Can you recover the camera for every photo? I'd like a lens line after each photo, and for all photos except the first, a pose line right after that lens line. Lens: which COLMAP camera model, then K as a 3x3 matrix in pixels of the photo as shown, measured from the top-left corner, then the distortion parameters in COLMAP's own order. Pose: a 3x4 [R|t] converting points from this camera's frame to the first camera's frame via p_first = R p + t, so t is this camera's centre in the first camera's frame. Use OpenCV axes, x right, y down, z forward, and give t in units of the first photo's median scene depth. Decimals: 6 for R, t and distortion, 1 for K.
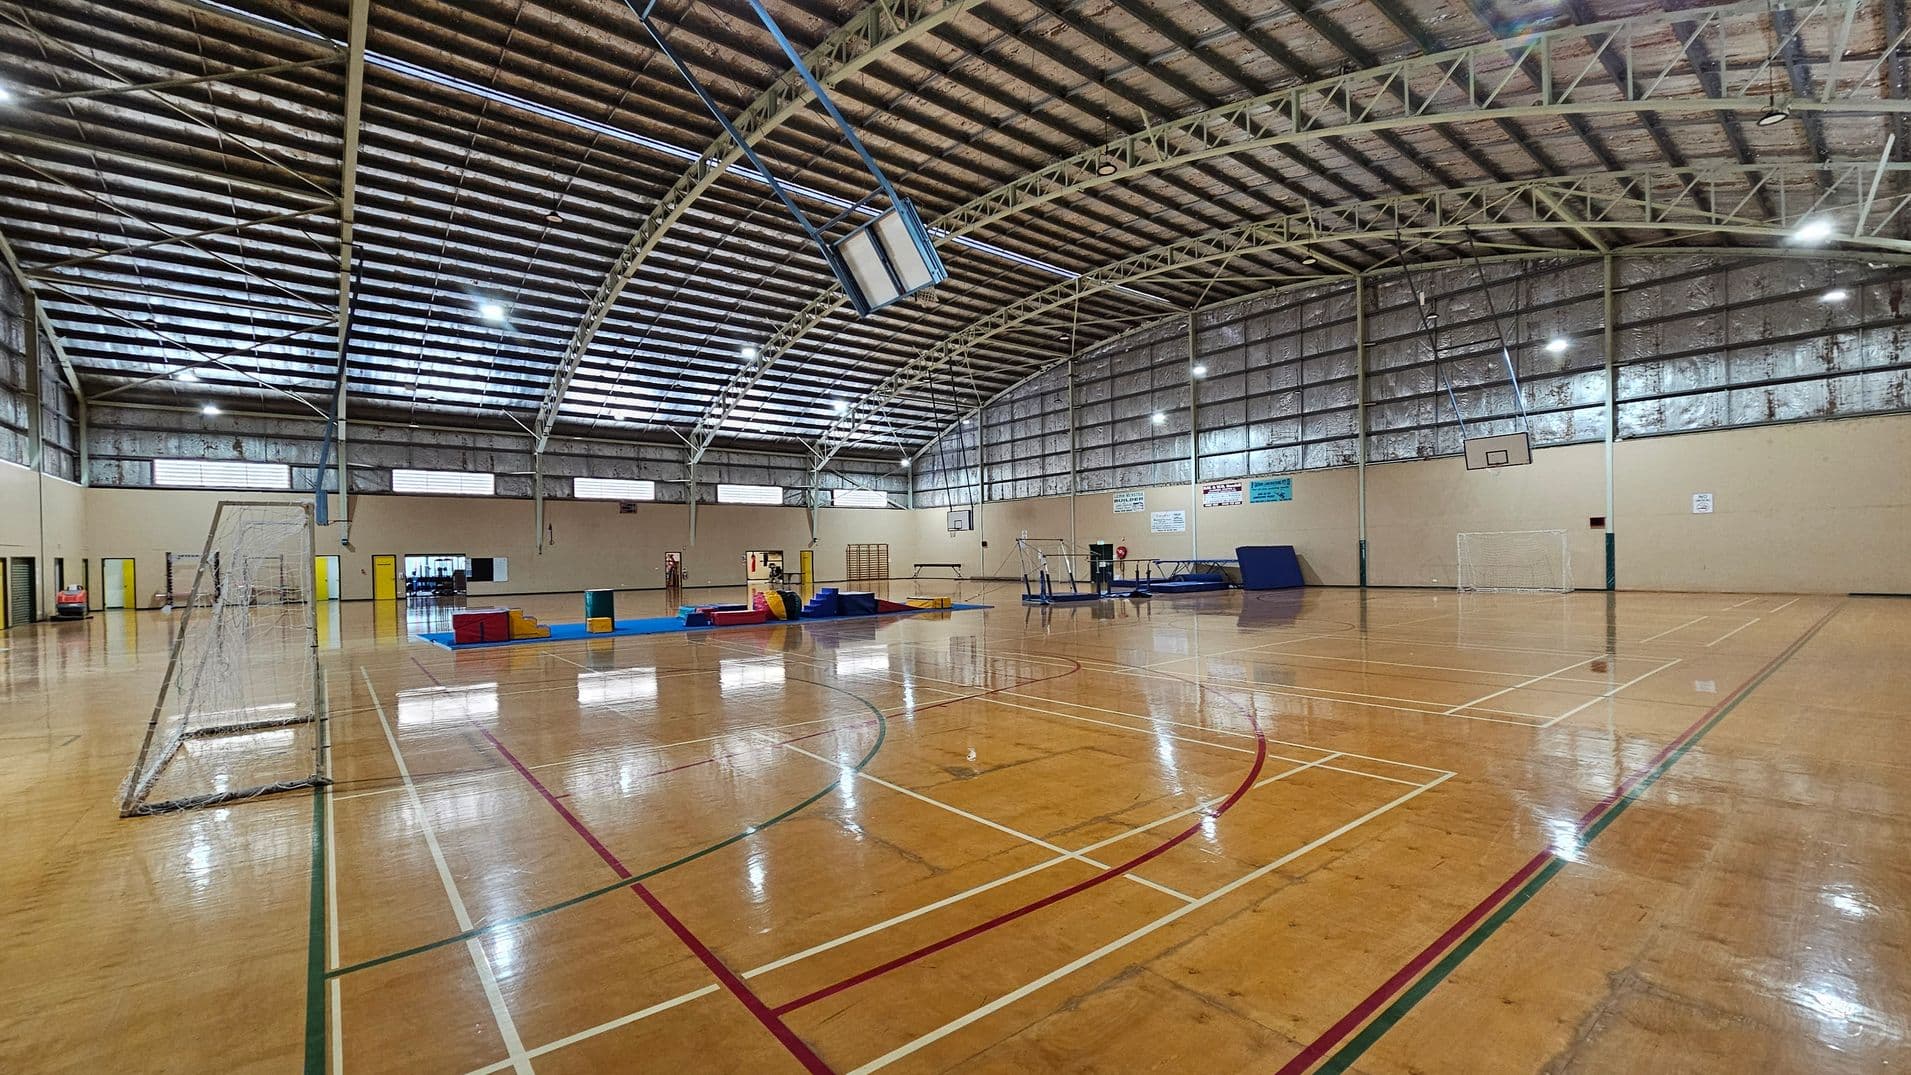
lens RADIAL K [[782.6, 0, 955.4], [0, 782.6, 562.3], [0, 0, 1]] dist [-0.003772, 0.000444]
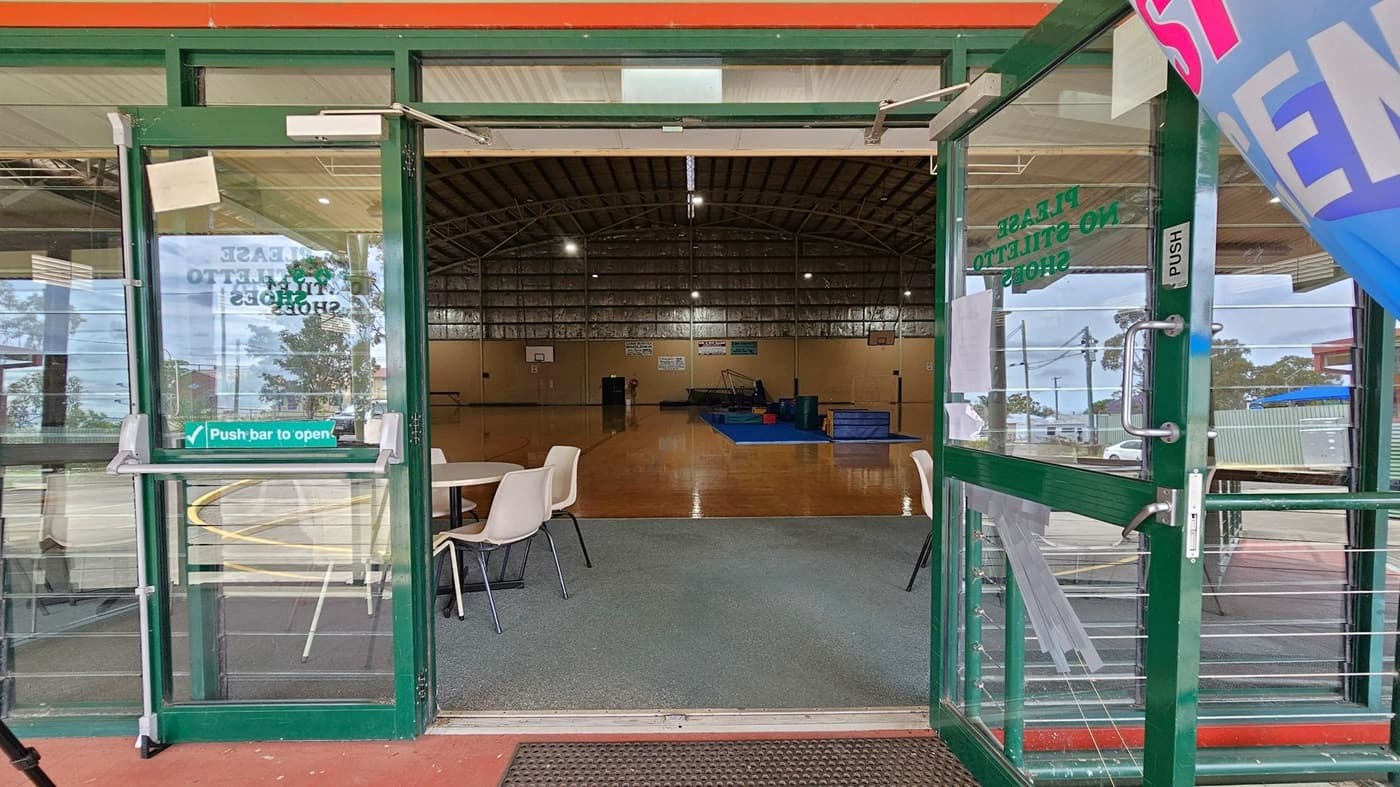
lens RADIAL K [[573.3, 0, 699.9], [0, 573.3, 411.7], [0, 0, 1]] dist [-0.003772, 0.000444]
pose [[0.619262, -0.015324, 0.785035, -0.586485], [0.001056, 0.999825, 0.018683, 0.021039], [-0.785184, -0.010741, 0.619170, 0.286777]]
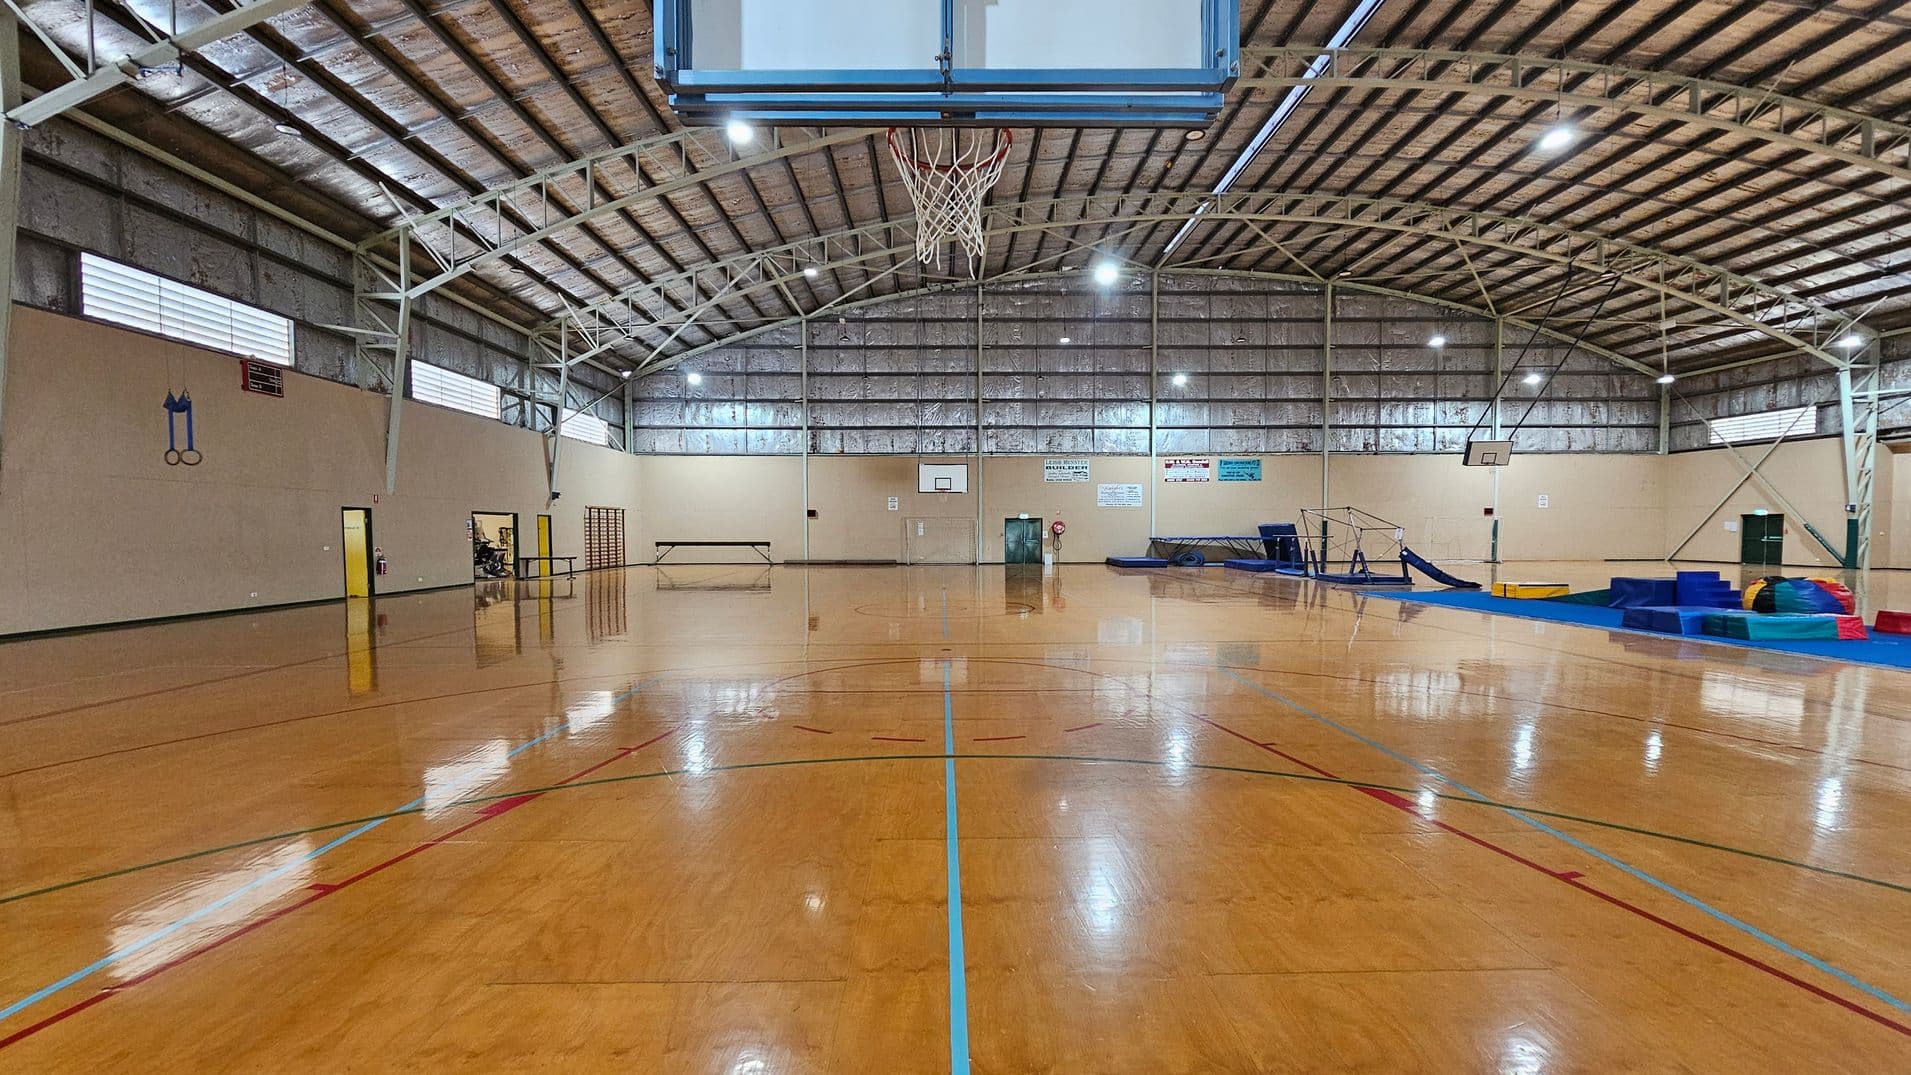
lens RADIAL K [[782.6, 0, 955.4], [0, 782.6, 562.3], [0, 0, 1]] dist [-0.003772, 0.000444]
pose [[0.615130, -0.015281, 0.788278, -0.586775], [-0.001511, 0.999787, 0.020560, 0.007541], [-0.788424, -0.013838, 0.614976, 0.619241]]
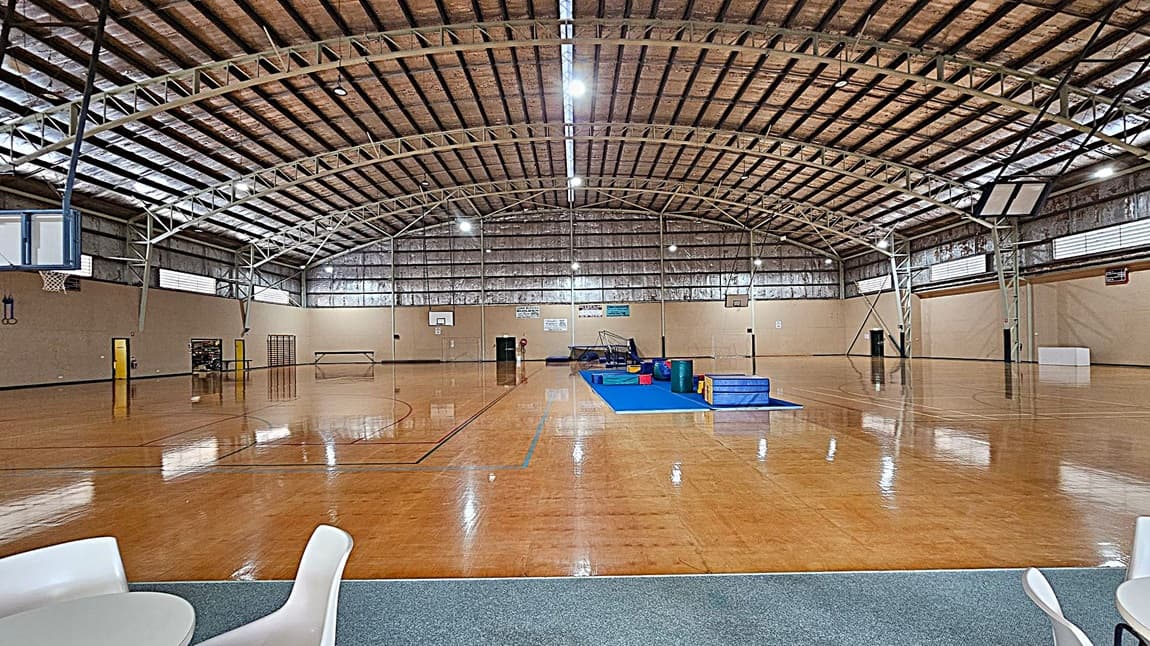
lens RADIAL K [[470.9, 0, 574.9], [0, 470.9, 337.9], [0, 0, 1]] dist [-0.003772, 0.000444]
pose [[0.628774, 0.016957, 0.777403, -0.542829], [0.012001, 0.999432, -0.031506, 0.011538], [-0.777496, 0.029139, 0.628213, 0.320113]]
